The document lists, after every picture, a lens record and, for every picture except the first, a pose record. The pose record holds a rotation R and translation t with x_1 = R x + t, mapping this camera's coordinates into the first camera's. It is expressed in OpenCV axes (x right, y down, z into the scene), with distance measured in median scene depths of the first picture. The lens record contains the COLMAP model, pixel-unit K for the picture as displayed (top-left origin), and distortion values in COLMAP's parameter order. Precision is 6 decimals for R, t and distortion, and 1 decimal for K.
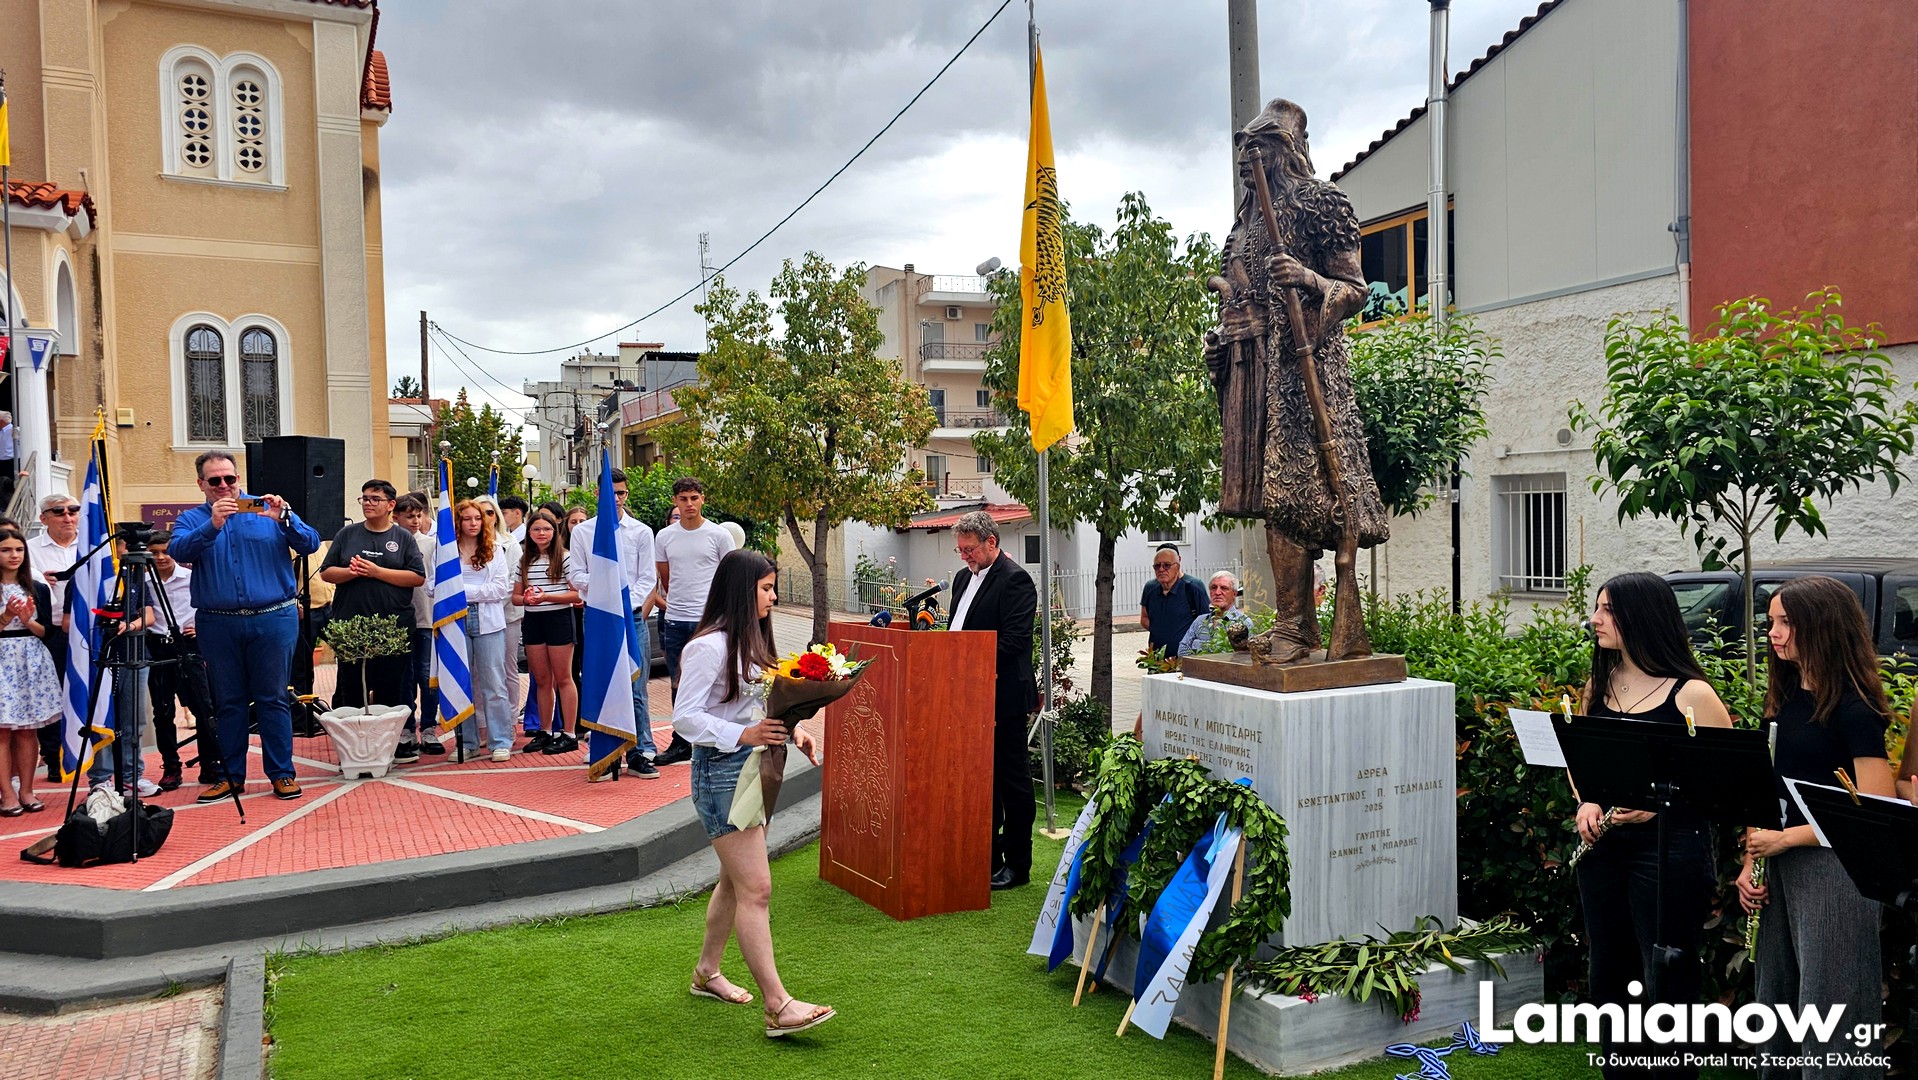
lens RADIAL K [[1288.0, 0, 973.4], [0, 1288.0, 570.7], [0, 0, 1]] dist [0.032849, -0.022728]
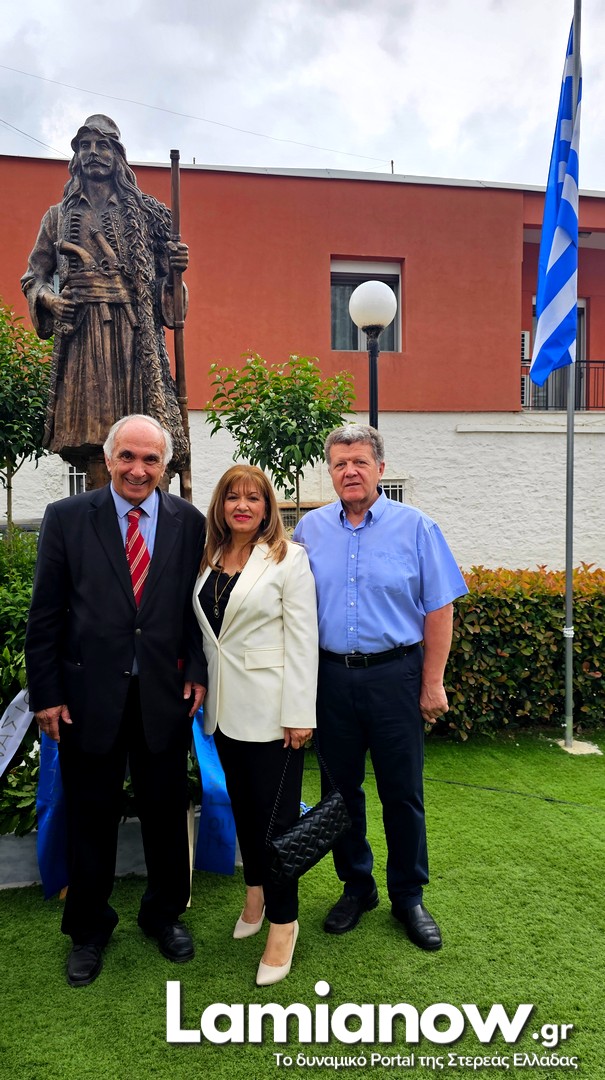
lens RADIAL K [[725.2, 0, 309.8], [0, 725.2, 539.9], [0, 0, 1]] dist [0.048325, -0.062193]
pose [[0.299190, -0.029410, 0.953740, -0.220633], [0.044553, 0.998865, 0.016825, 0.022043], [-0.953153, 0.037458, 0.300161, 0.351051]]
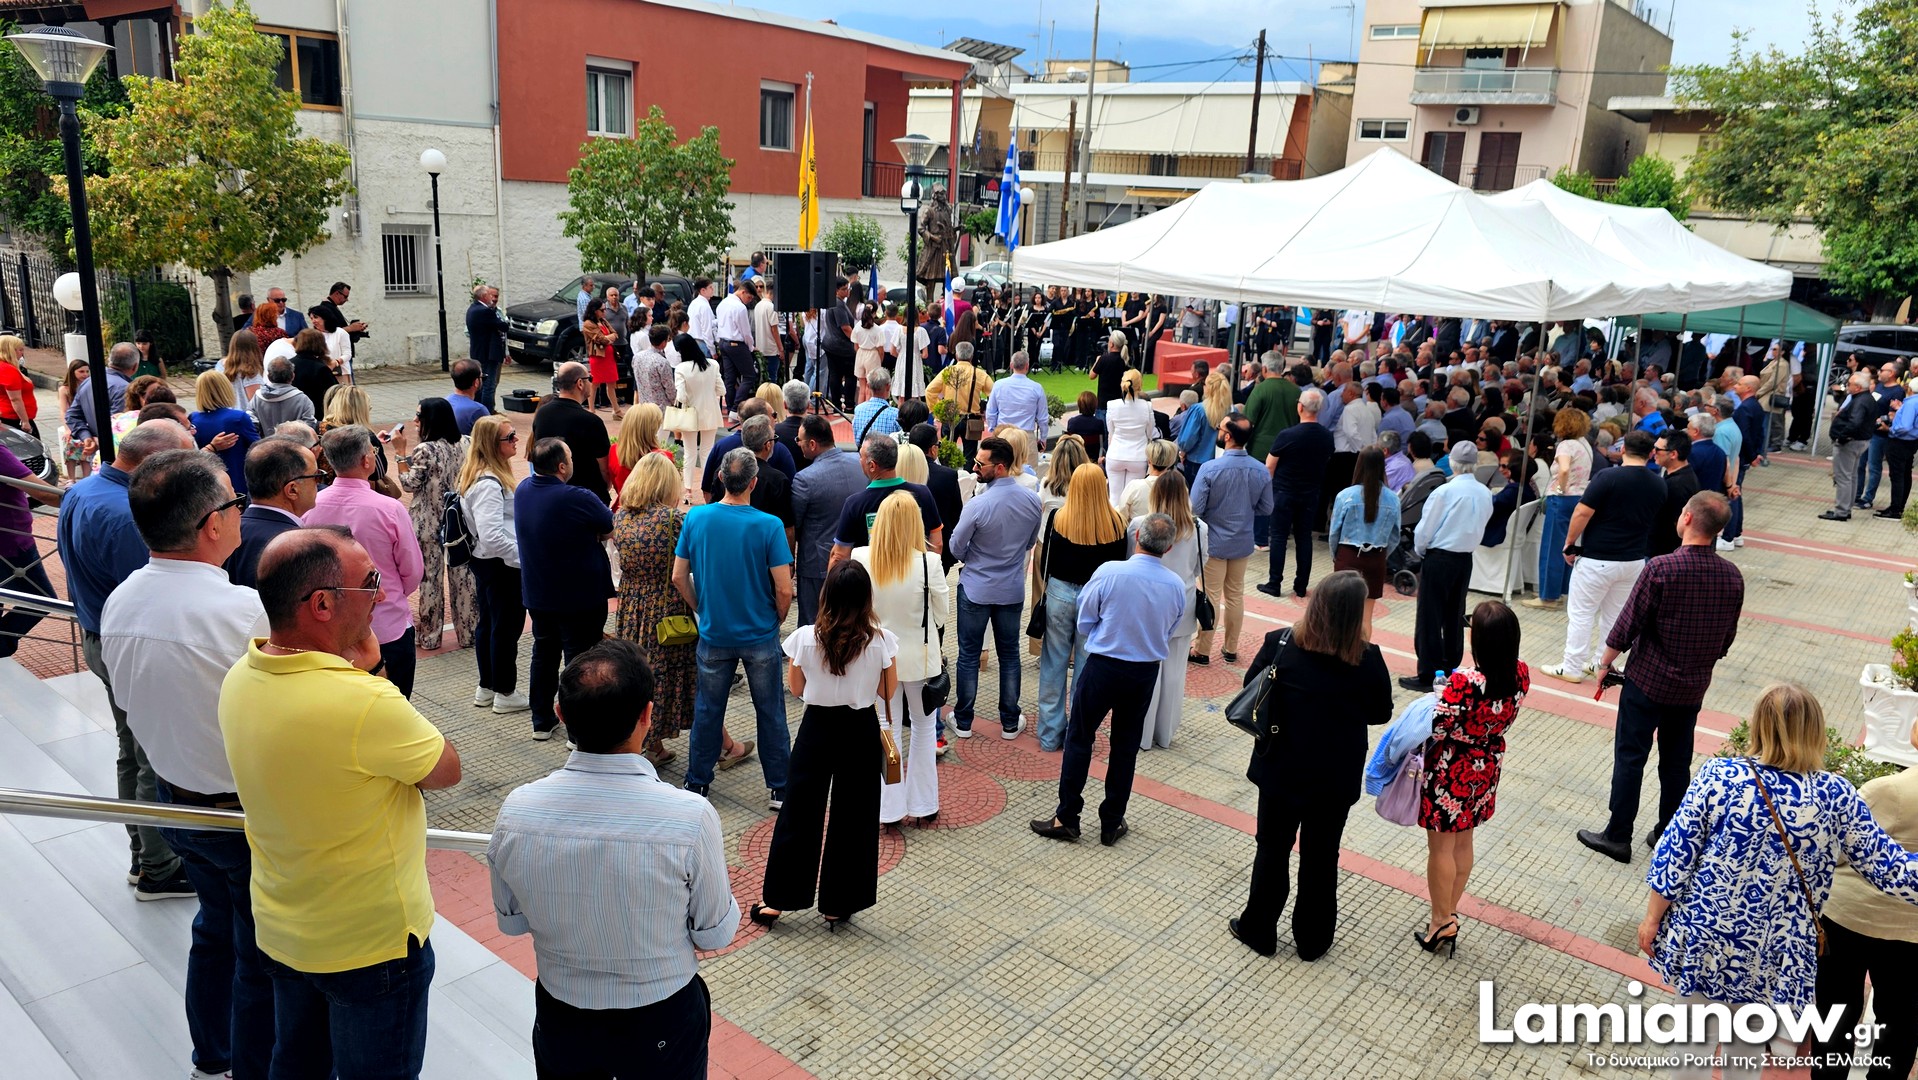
lens RADIAL K [[1278.4, 0, 967.6], [0, 1278.4, 554.4], [0, 0, 1]] dist [0.041494, -0.032306]
pose [[-0.380454, -0.251036, 0.890076, -2.280072], [-0.014482, 0.963952, 0.265682, -0.178345], [-0.924686, 0.088189, -0.370375, 1.494372]]
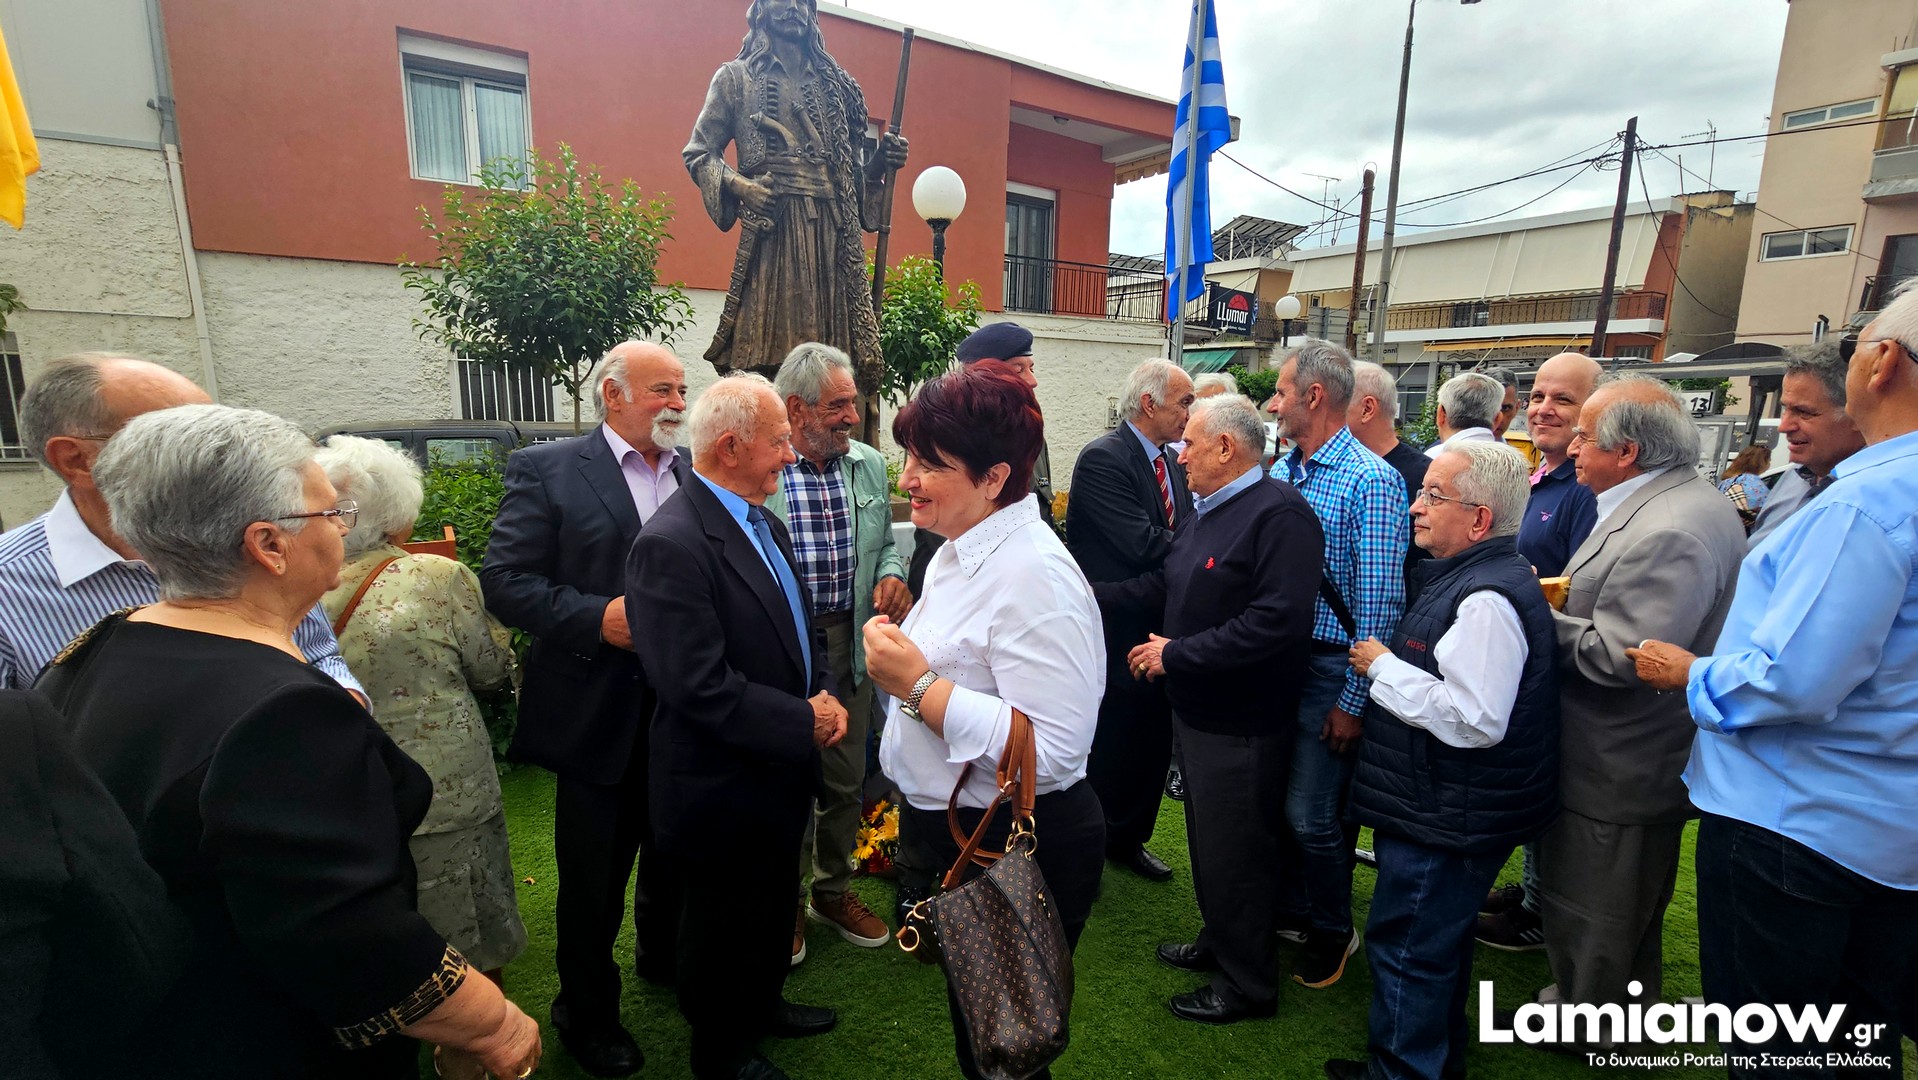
lens RADIAL K [[832.9, 0, 968.1], [0, 832.9, 540.4], [0, 0, 1]] dist [0.002109, -0.000354]
pose [[-0.047679, -0.147675, 0.987886, -0.278710], [0.023248, 0.988579, 0.148901, -0.002214], [-0.998592, 0.030066, -0.043702, 0.513601]]
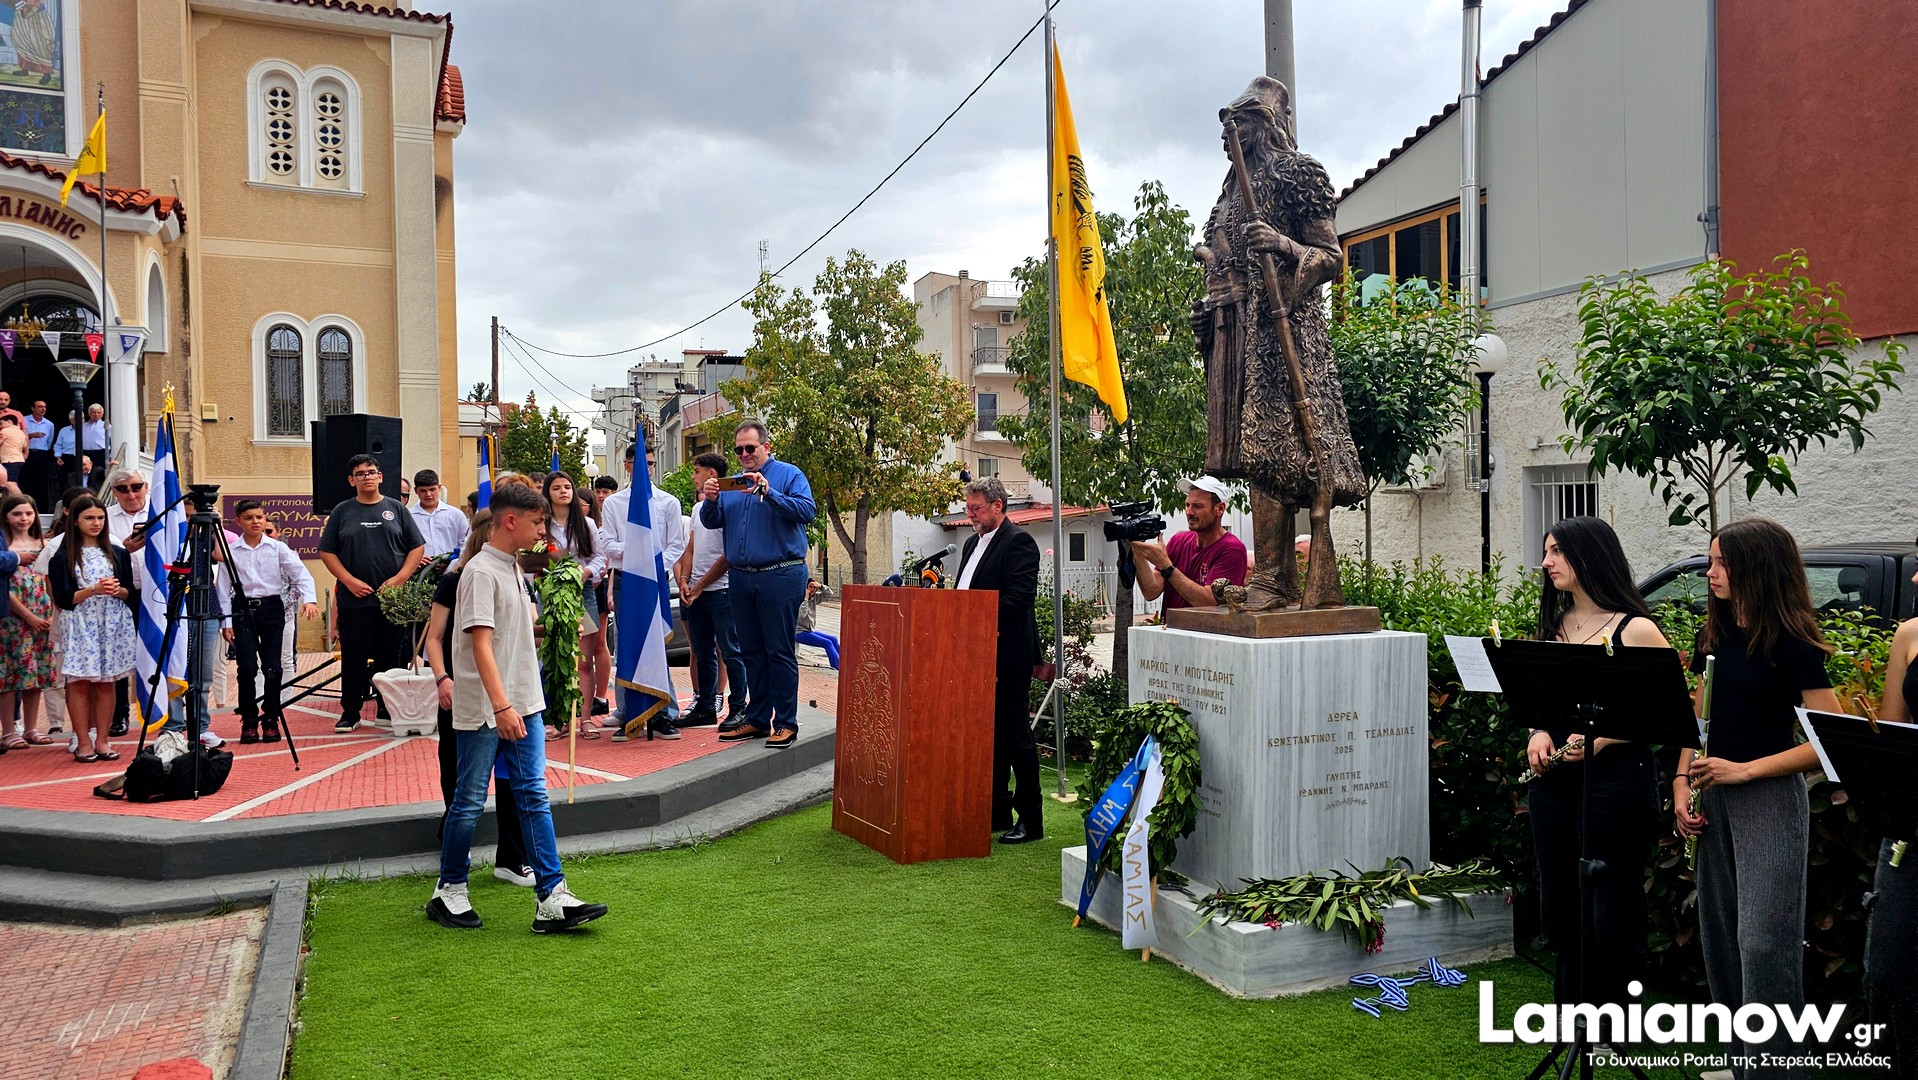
lens RADIAL K [[1278.4, 0, 967.6], [0, 1278.4, 554.4], [0, 0, 1]] dist [0.041494, -0.032306]
pose [[0.998762, 0.008096, -0.049079, 0.029667], [-0.008965, 0.999807, -0.017509, 0.024502], [0.048928, 0.017927, 0.998641, -0.026558]]
